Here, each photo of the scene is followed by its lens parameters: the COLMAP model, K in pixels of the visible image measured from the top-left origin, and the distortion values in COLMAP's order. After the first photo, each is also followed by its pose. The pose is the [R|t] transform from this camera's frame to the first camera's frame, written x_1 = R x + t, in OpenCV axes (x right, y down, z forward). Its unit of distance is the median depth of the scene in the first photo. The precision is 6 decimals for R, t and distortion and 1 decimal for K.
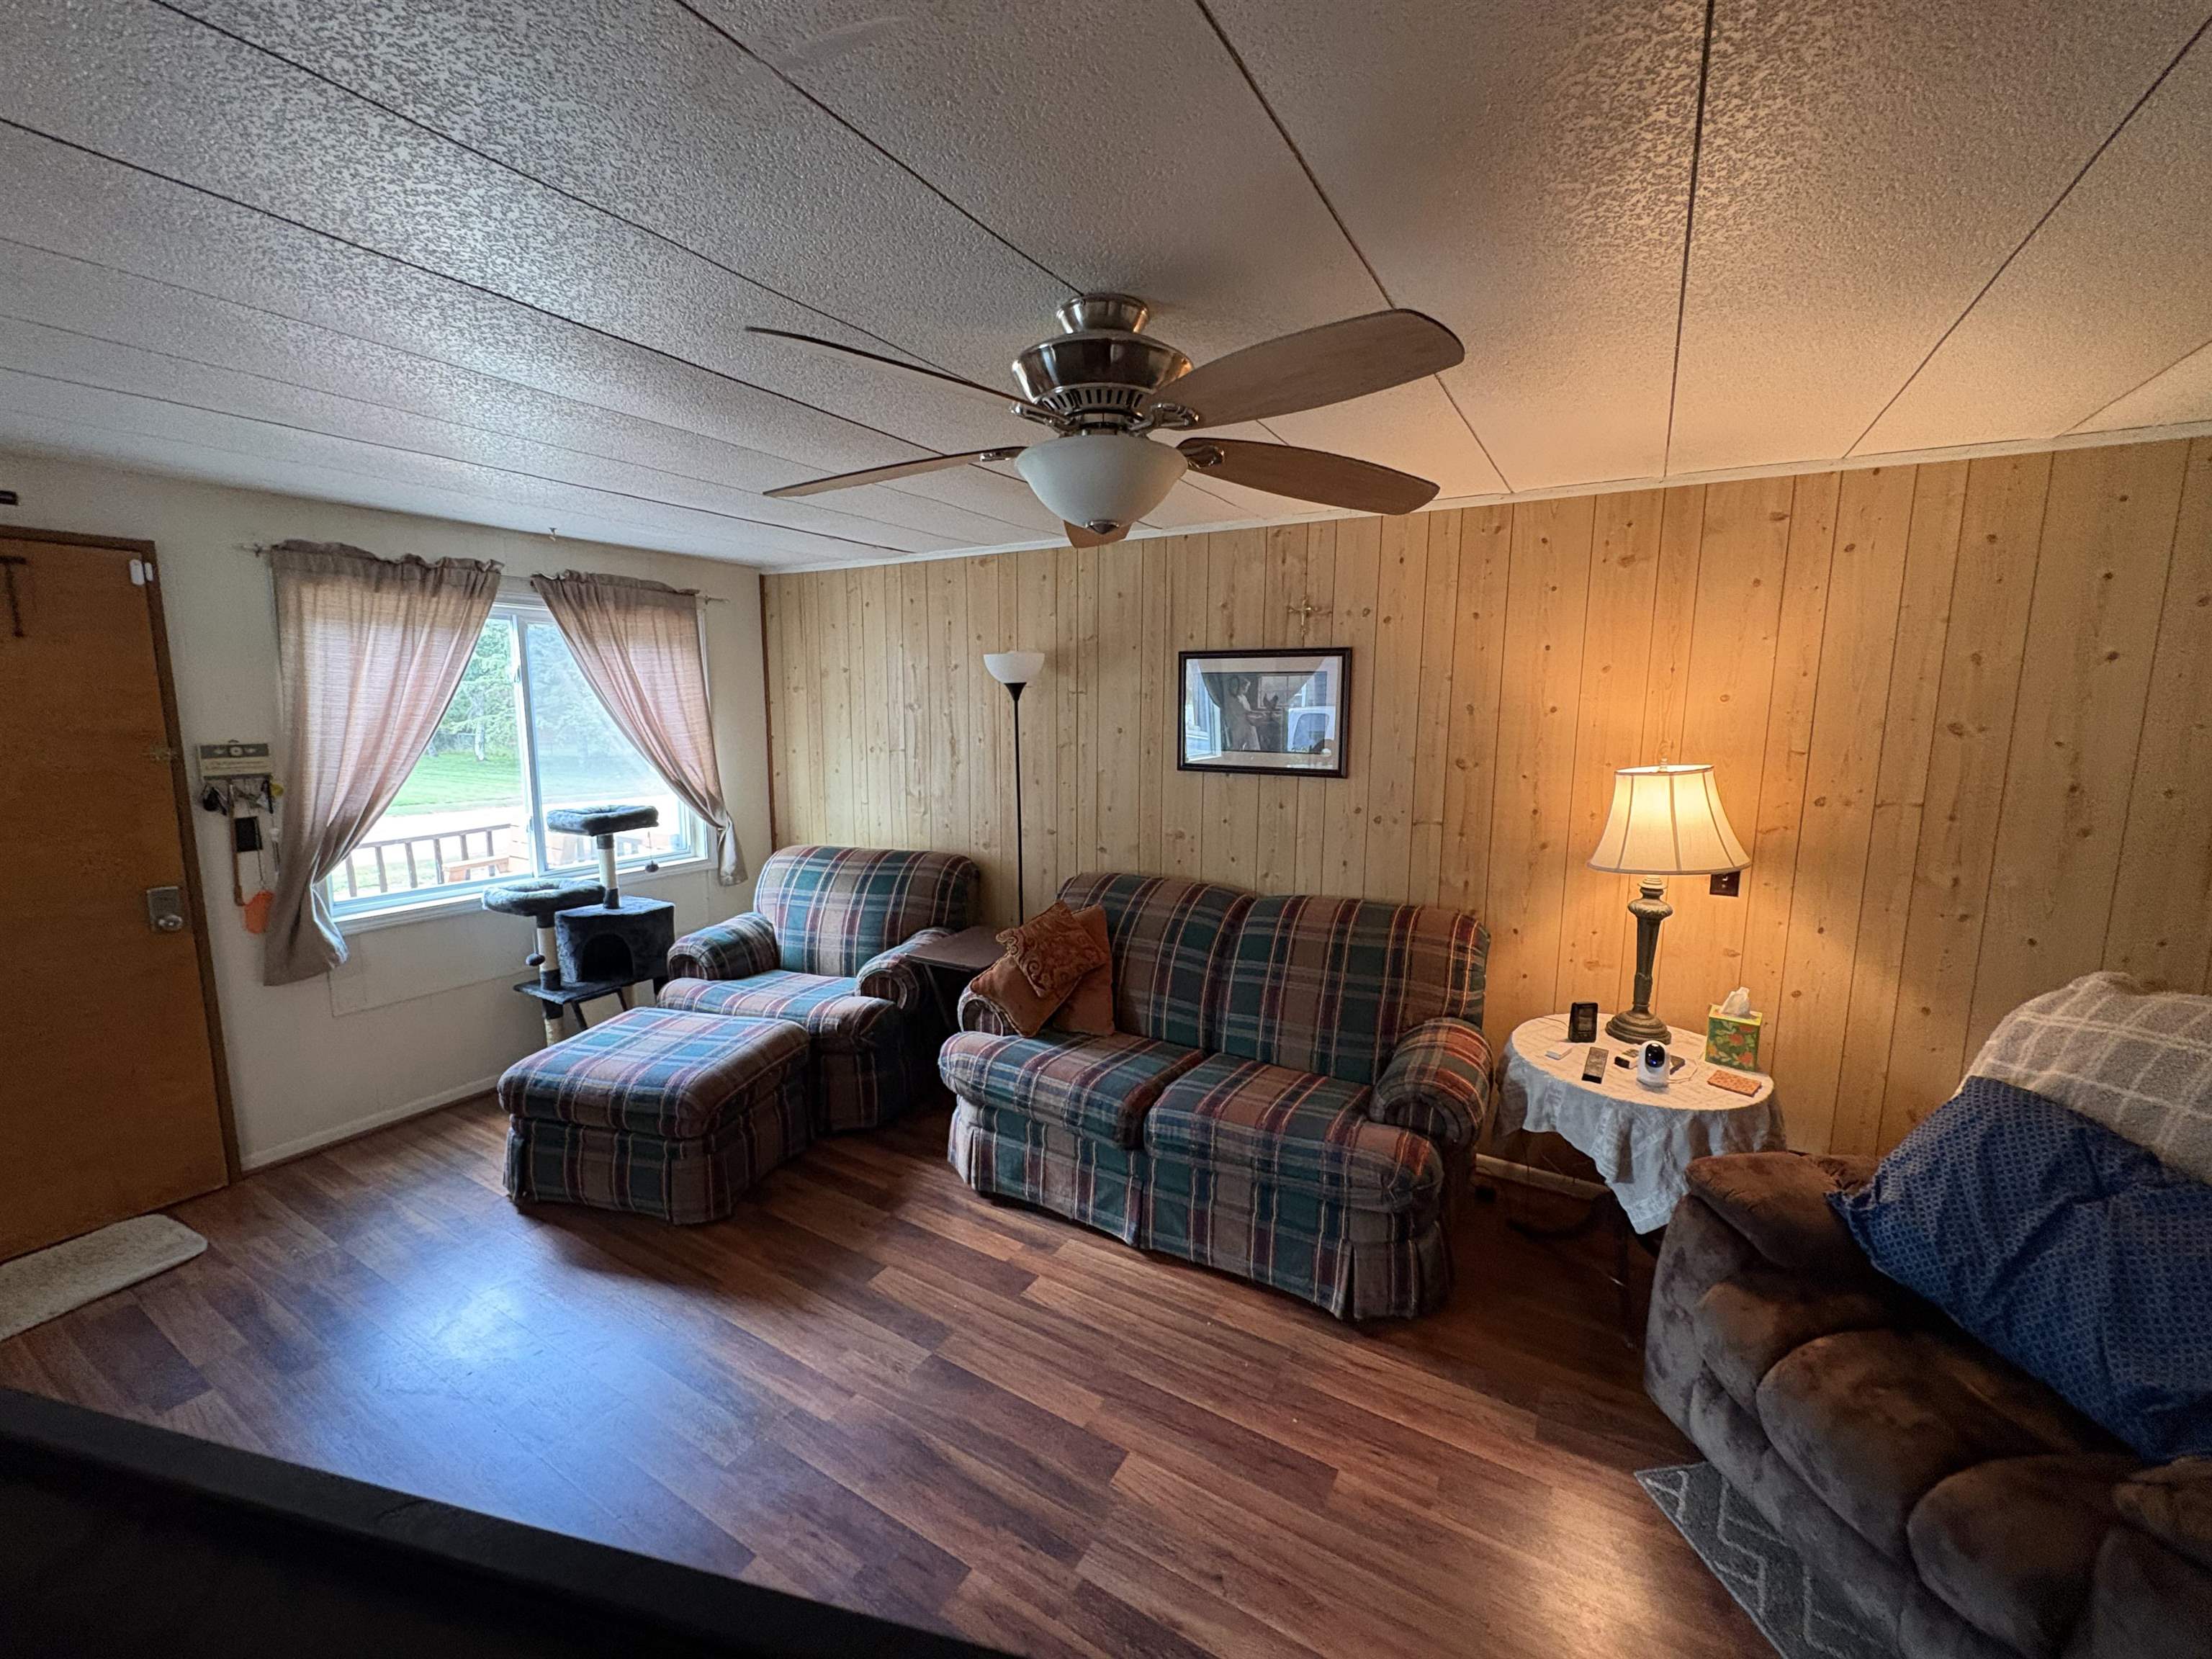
lens RADIAL K [[894.8, 0, 1102.7], [0, 894.8, 828.6], [0, 0, 1]] dist [0.002697, 0.000207]
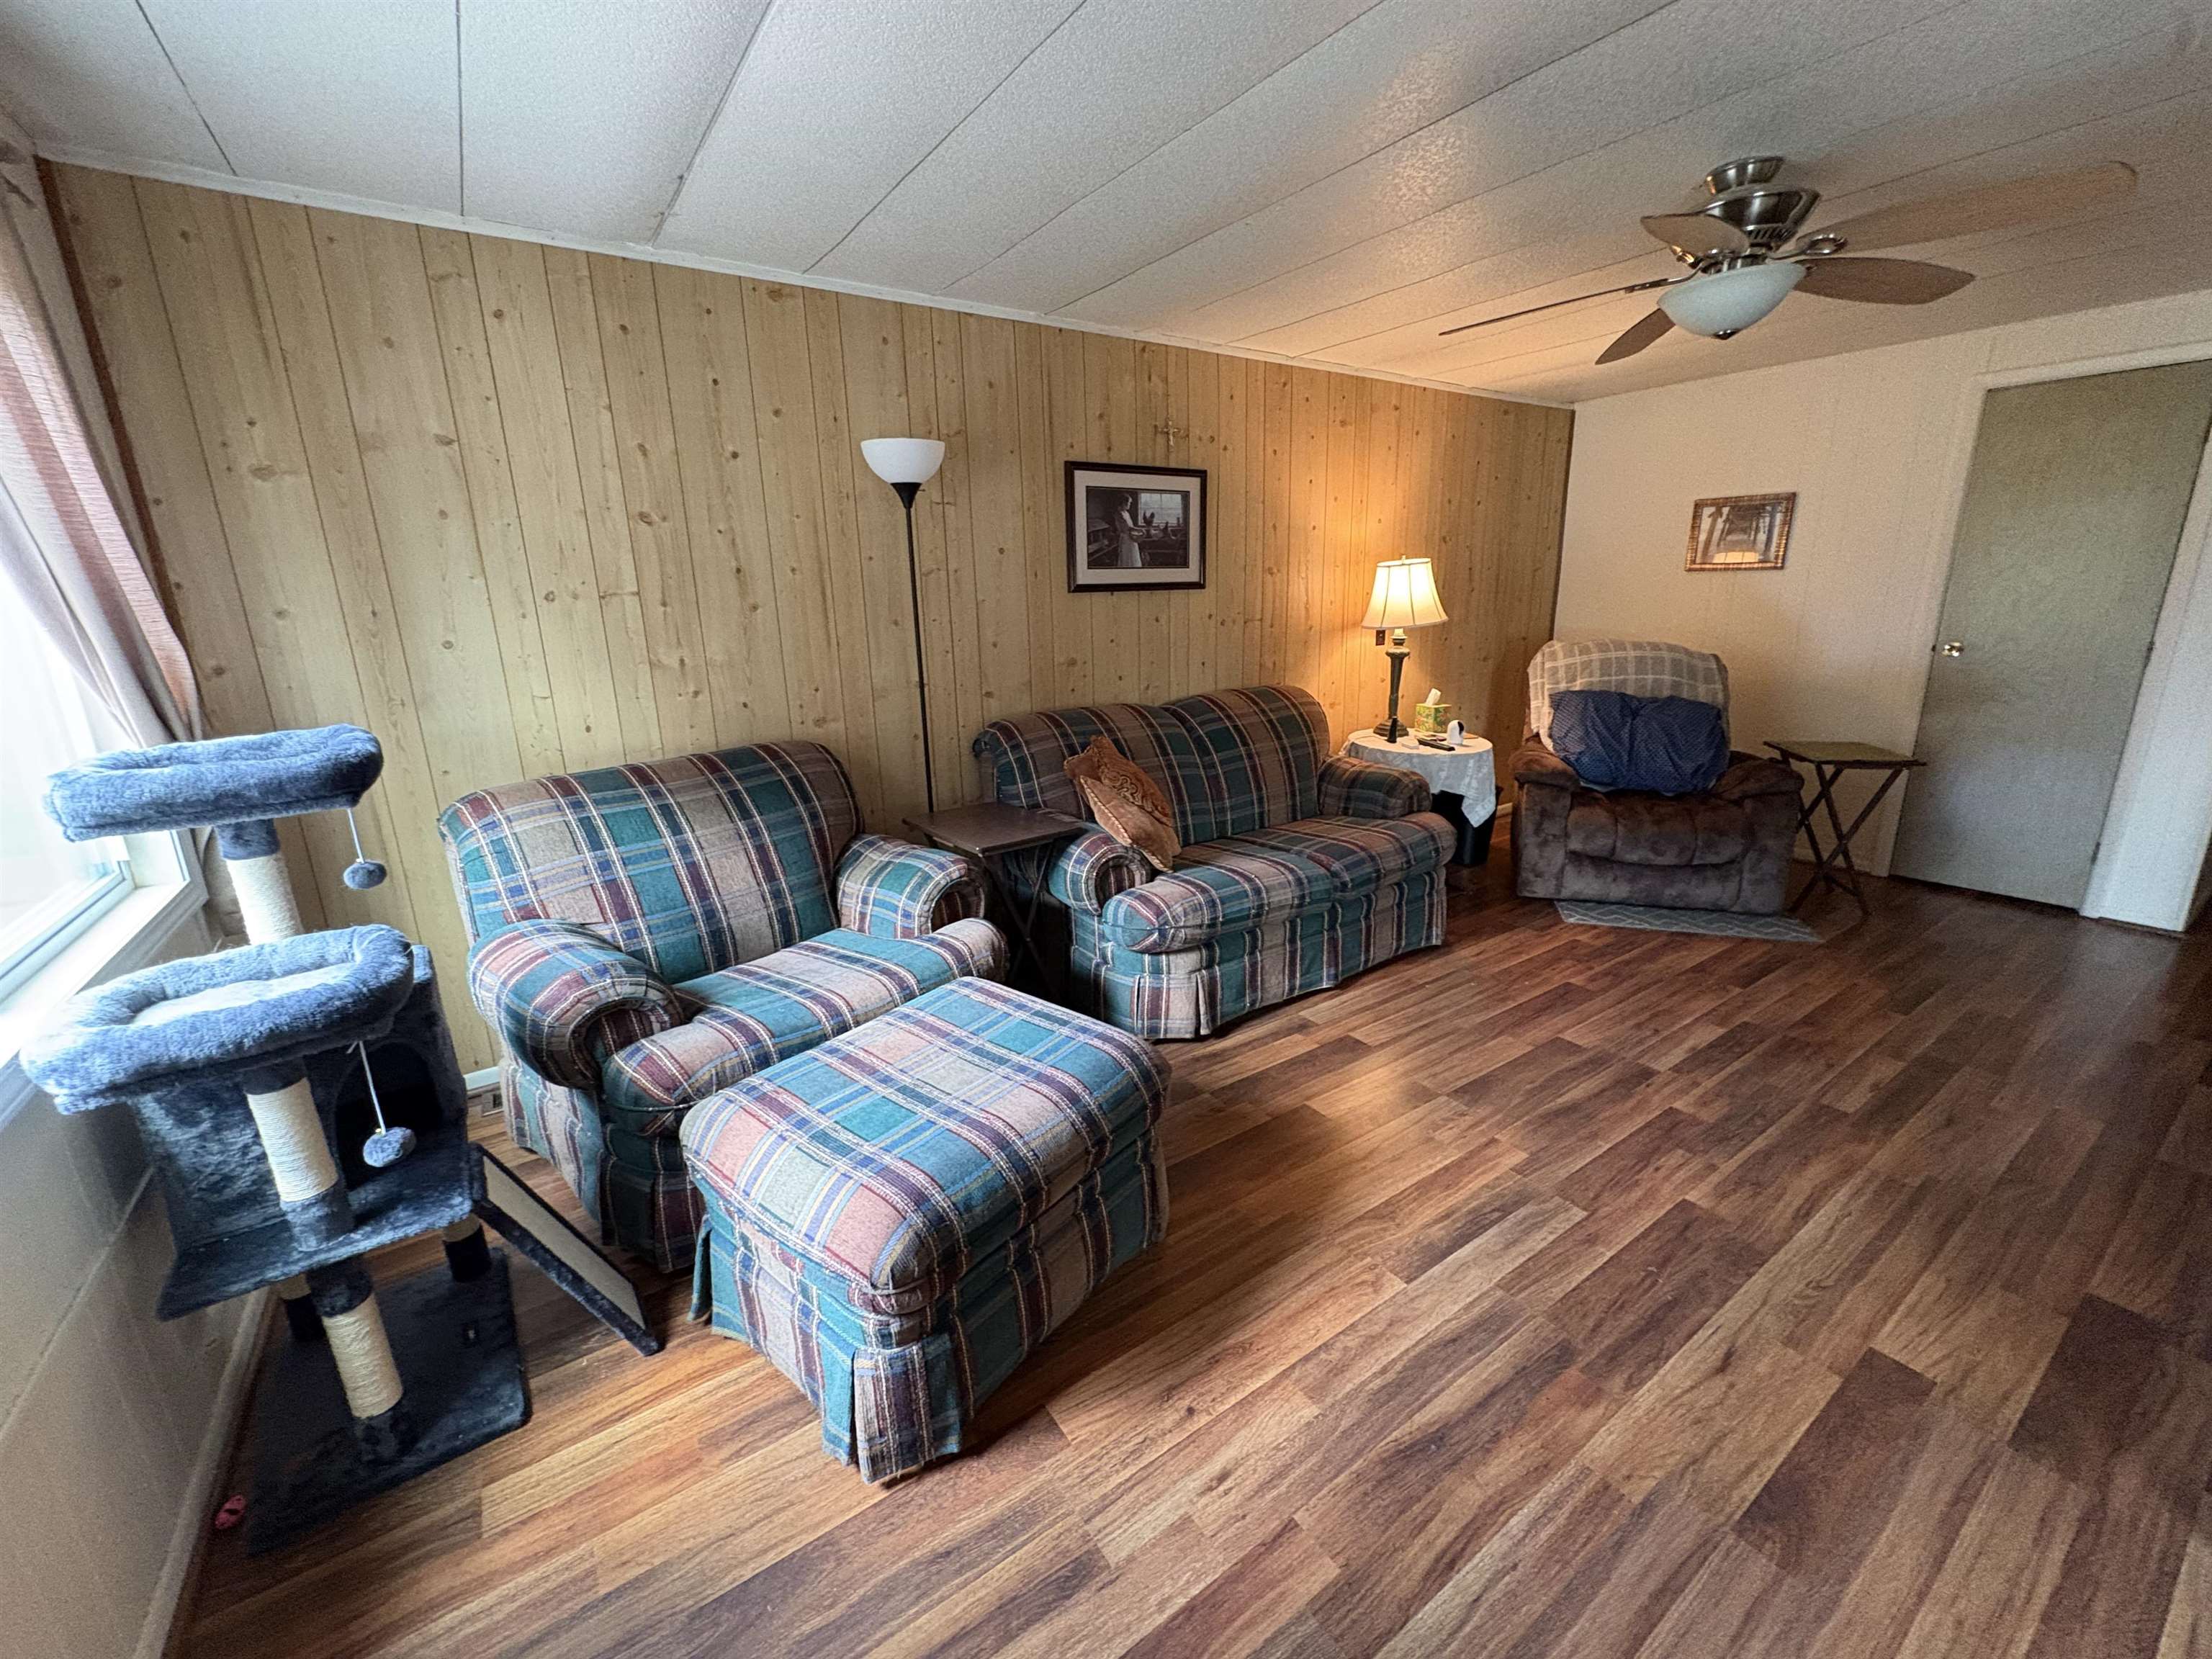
lens RADIAL K [[894.8, 0, 1106.9], [0, 894.8, 826.8], [0, 0, 1]] dist [0.002697, 0.000207]
pose [[0.415258, -0.248239, 0.875179, -0.839687], [0.157713, 0.967125, 0.199487, -0.008339], [-0.895928, 0.055189, 0.440757, 0.592036]]
